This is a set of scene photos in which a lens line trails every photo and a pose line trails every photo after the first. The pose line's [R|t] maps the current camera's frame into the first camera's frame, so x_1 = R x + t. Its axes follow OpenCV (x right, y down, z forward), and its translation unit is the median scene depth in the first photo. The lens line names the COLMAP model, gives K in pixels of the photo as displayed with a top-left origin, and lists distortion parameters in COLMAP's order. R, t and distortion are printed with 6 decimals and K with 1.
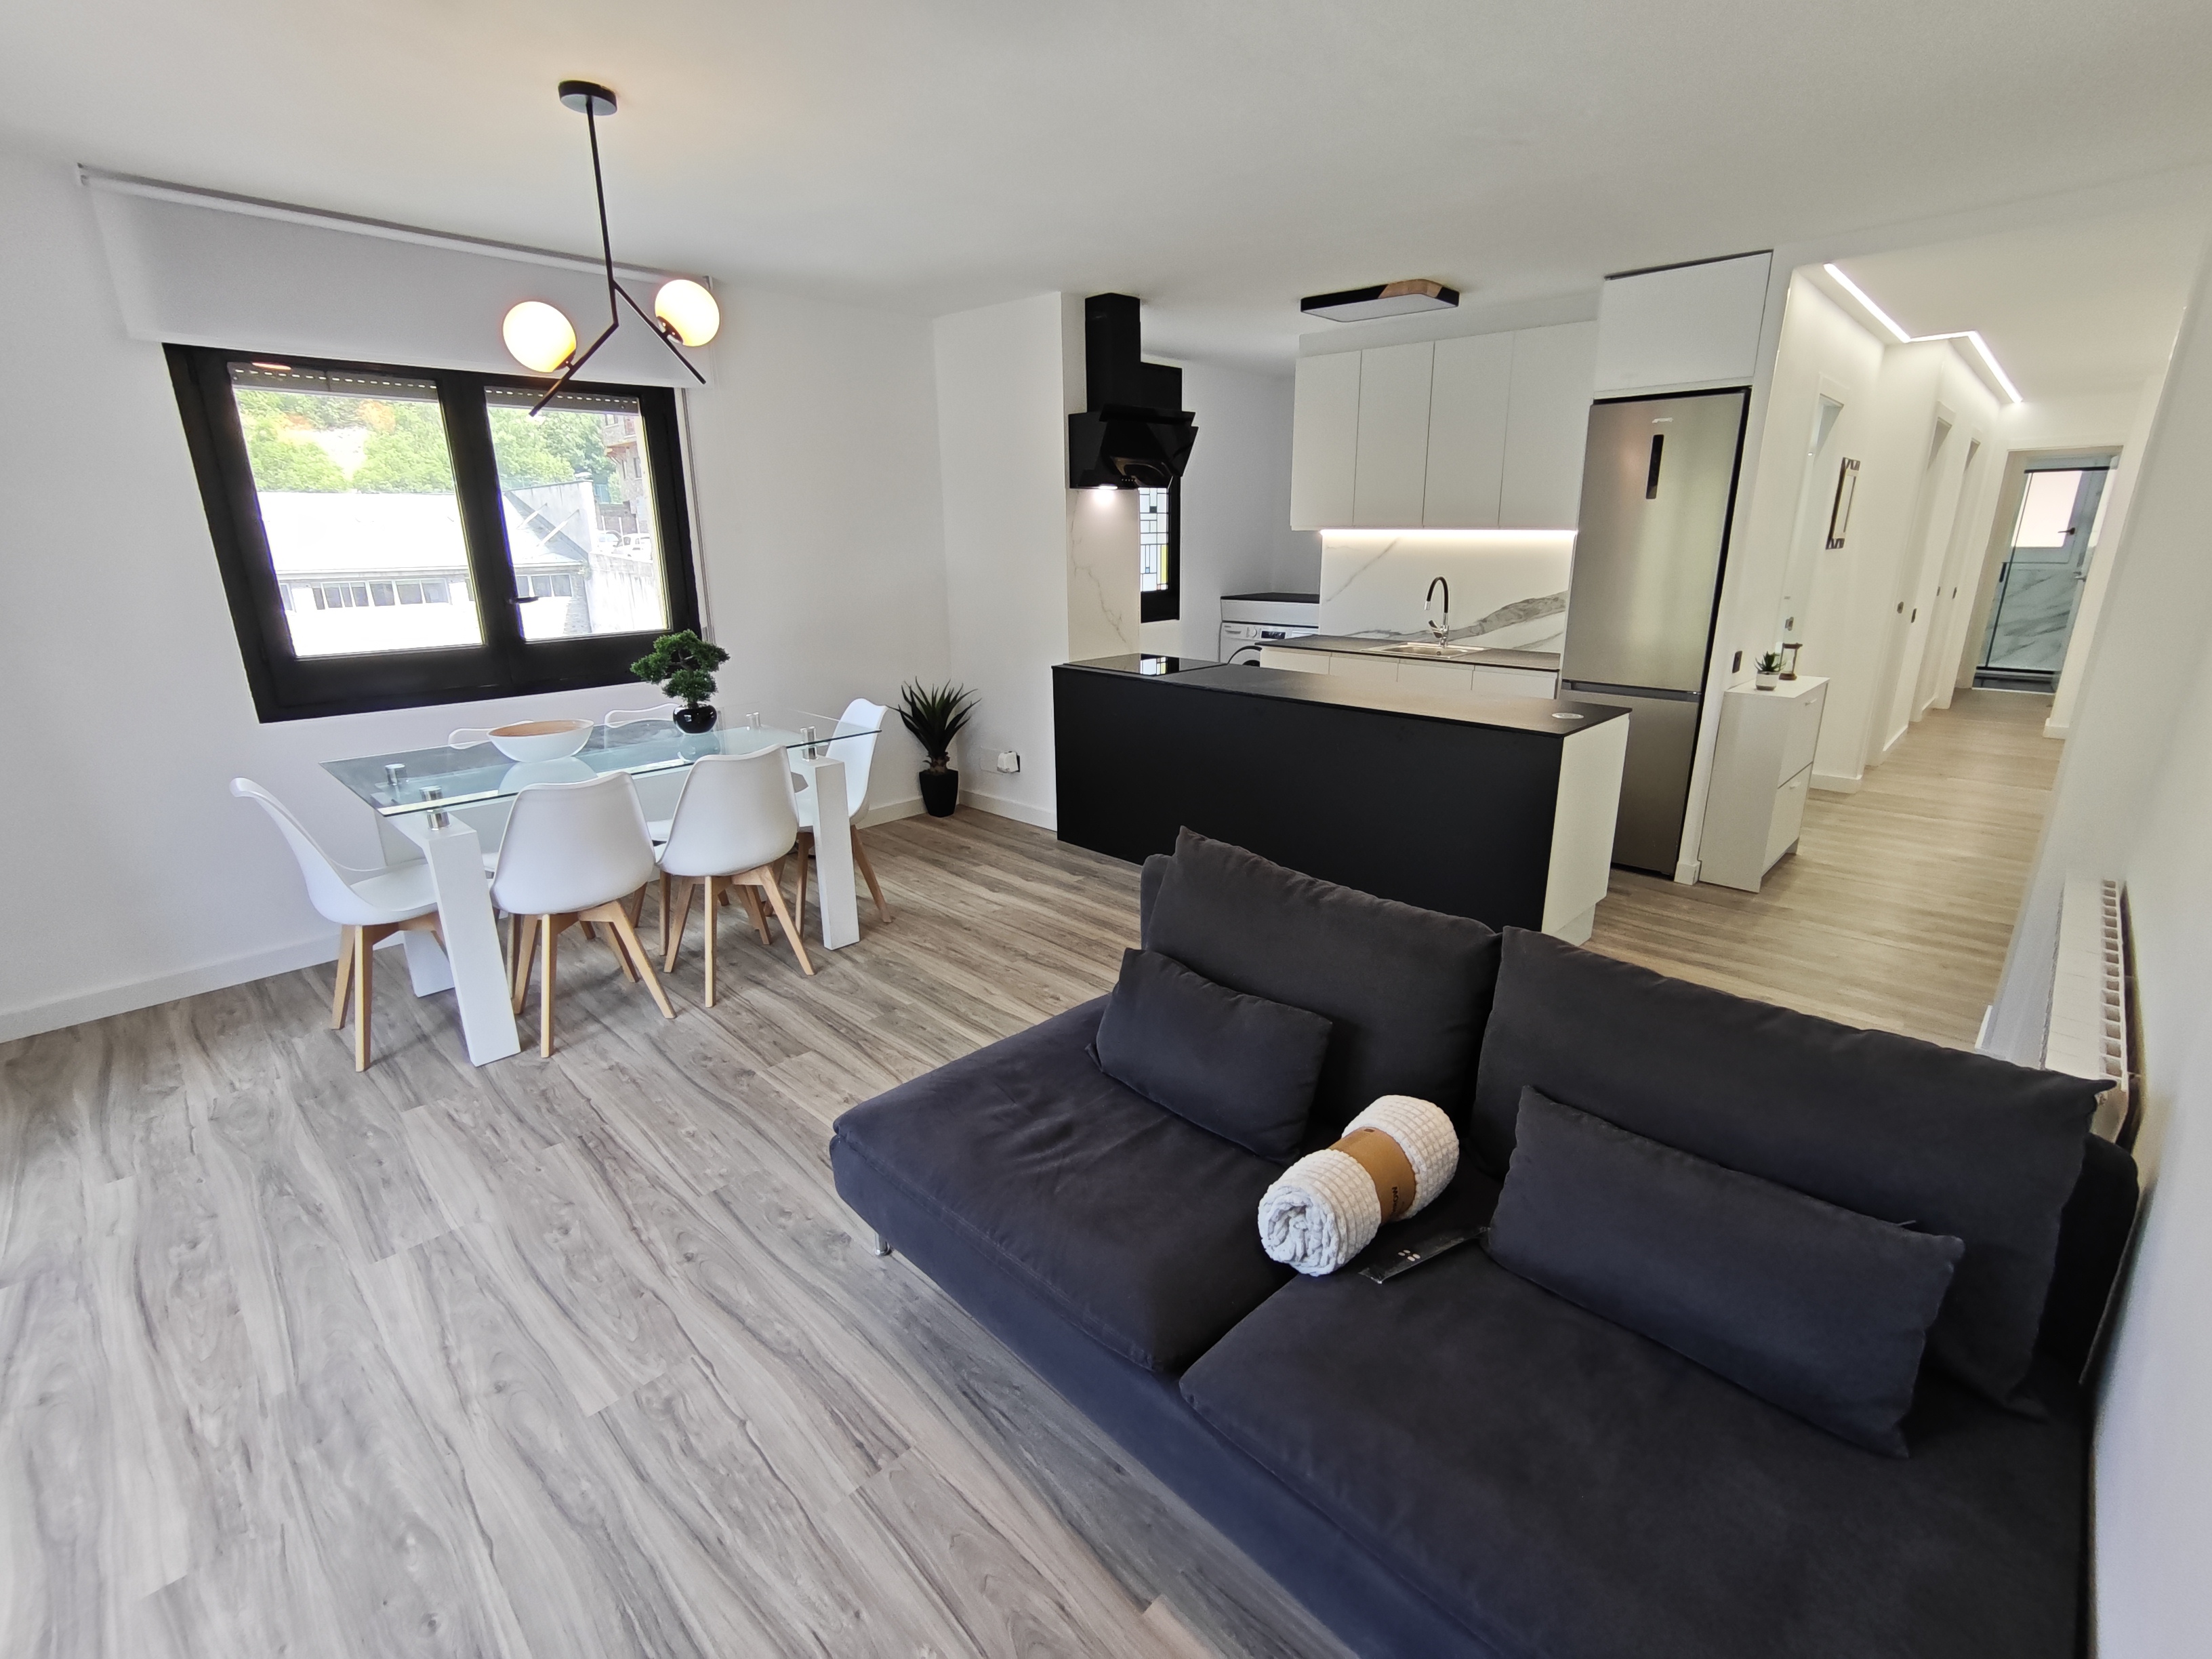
lens RADIAL K [[987.7, 0, 1109.9], [0, 987.7, 834.9], [0, 0, 1]] dist [-0.020227, 0.015530]
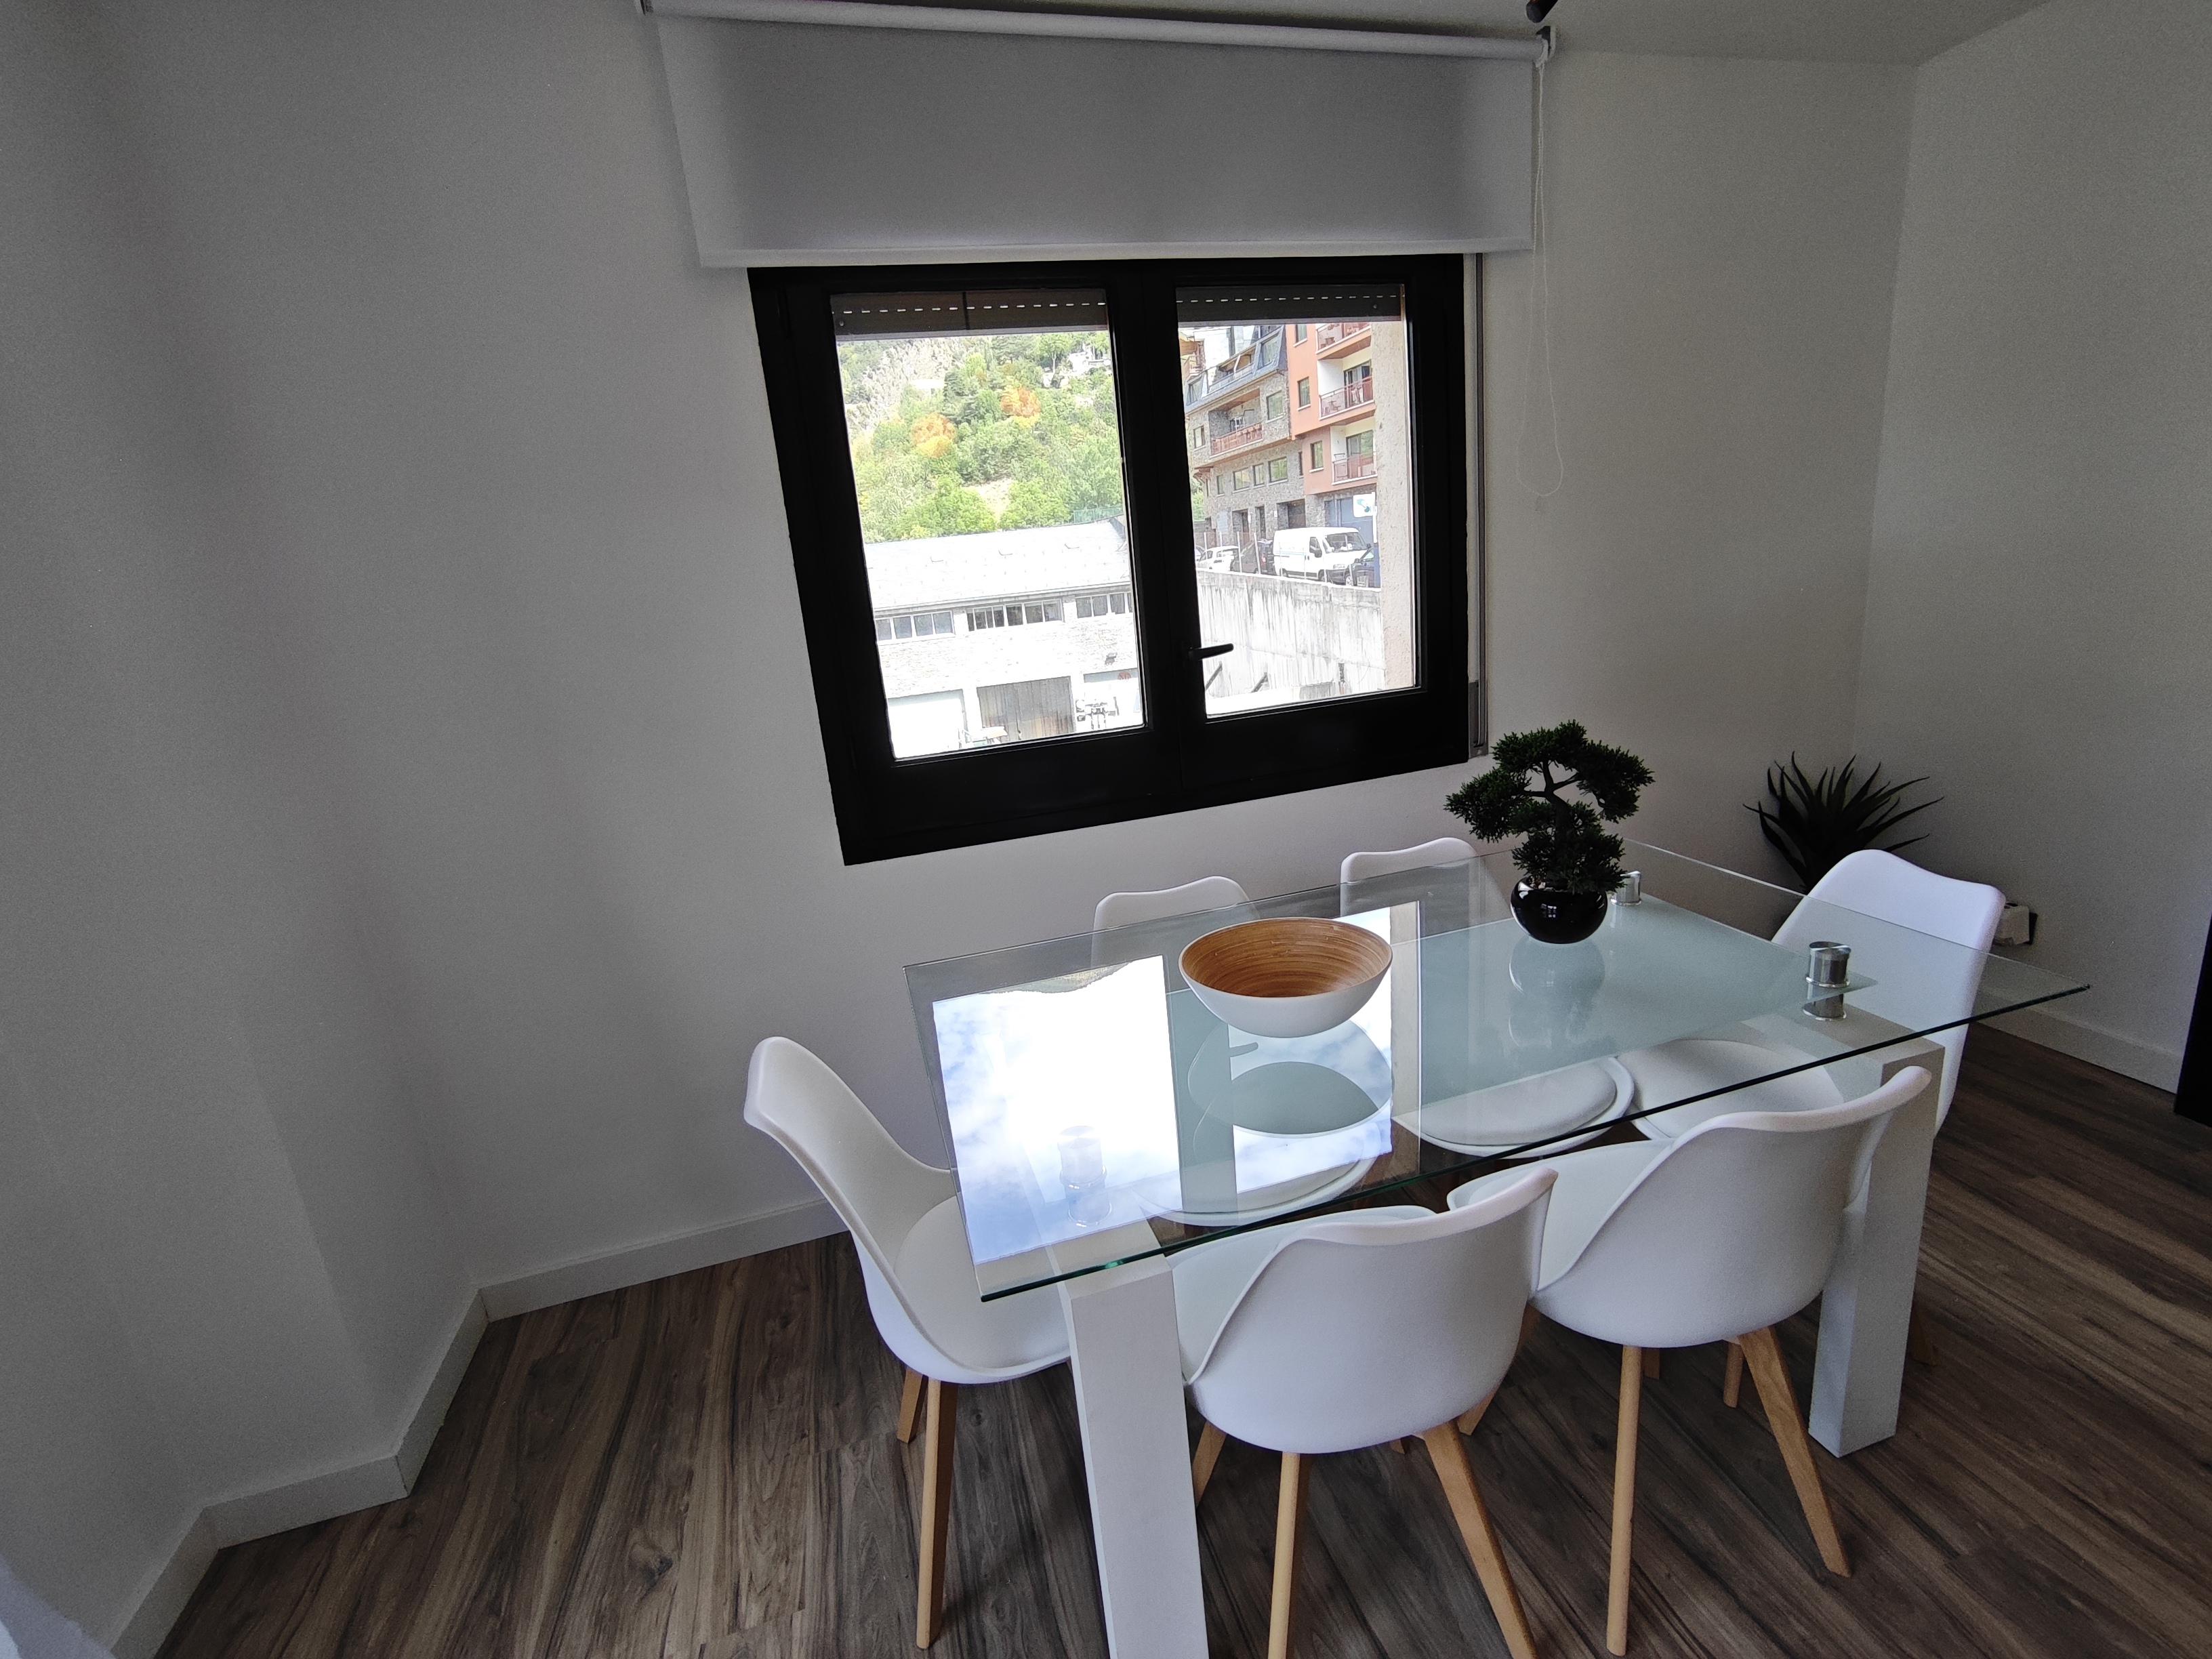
lens RADIAL K [[960.6, 0, 1159.0], [0, 960.6, 798.9], [0, 0, 1]] dist [-0.019528, 0.000111]
pose [[0.886987, 0.042228, -0.459860, -0.374279], [-0.054210, 0.998447, -0.012876, -0.148982], [0.458602, 0.036350, 0.887898, 0.503029]]
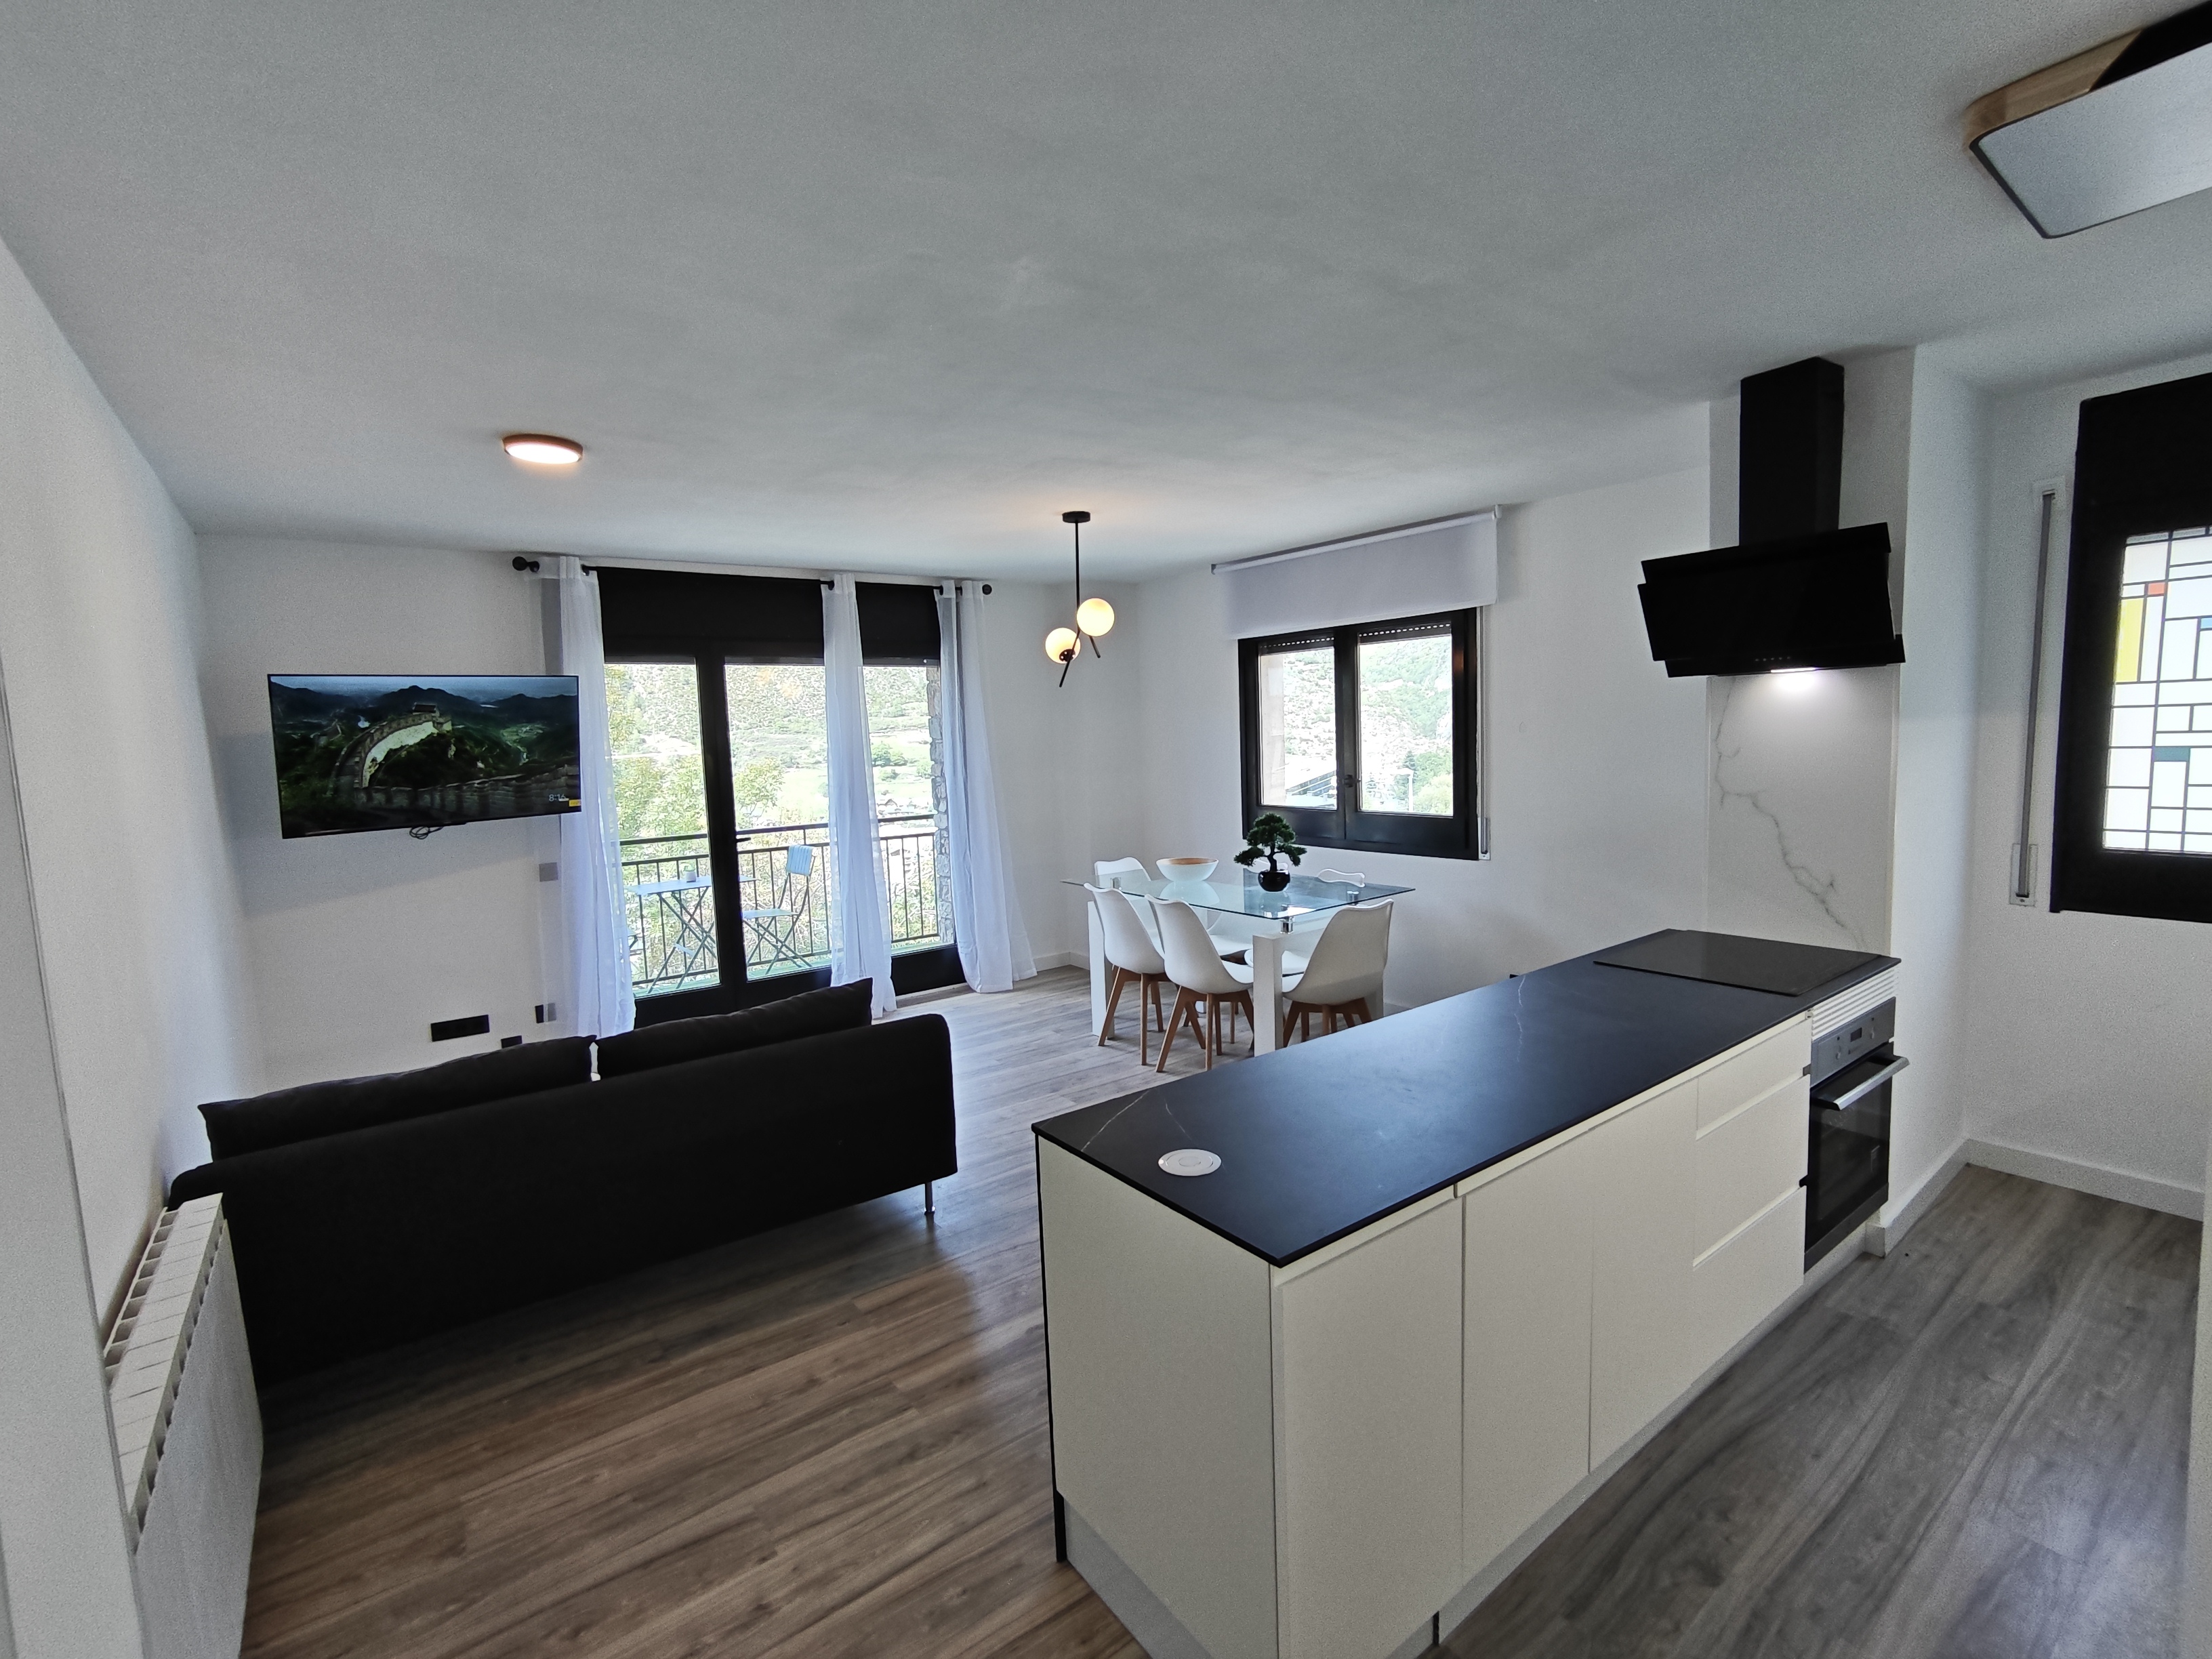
lens RADIAL K [[987.7, 0, 1109.9], [0, 987.7, 834.9], [0, 0, 1]] dist [-0.020227, 0.015530]
pose [[-0.145313, 0.114580, -0.982729, 0.829855], [-0.261755, 0.953427, 0.149868, -0.297741], [0.954132, 0.279012, -0.108554, 0.889599]]
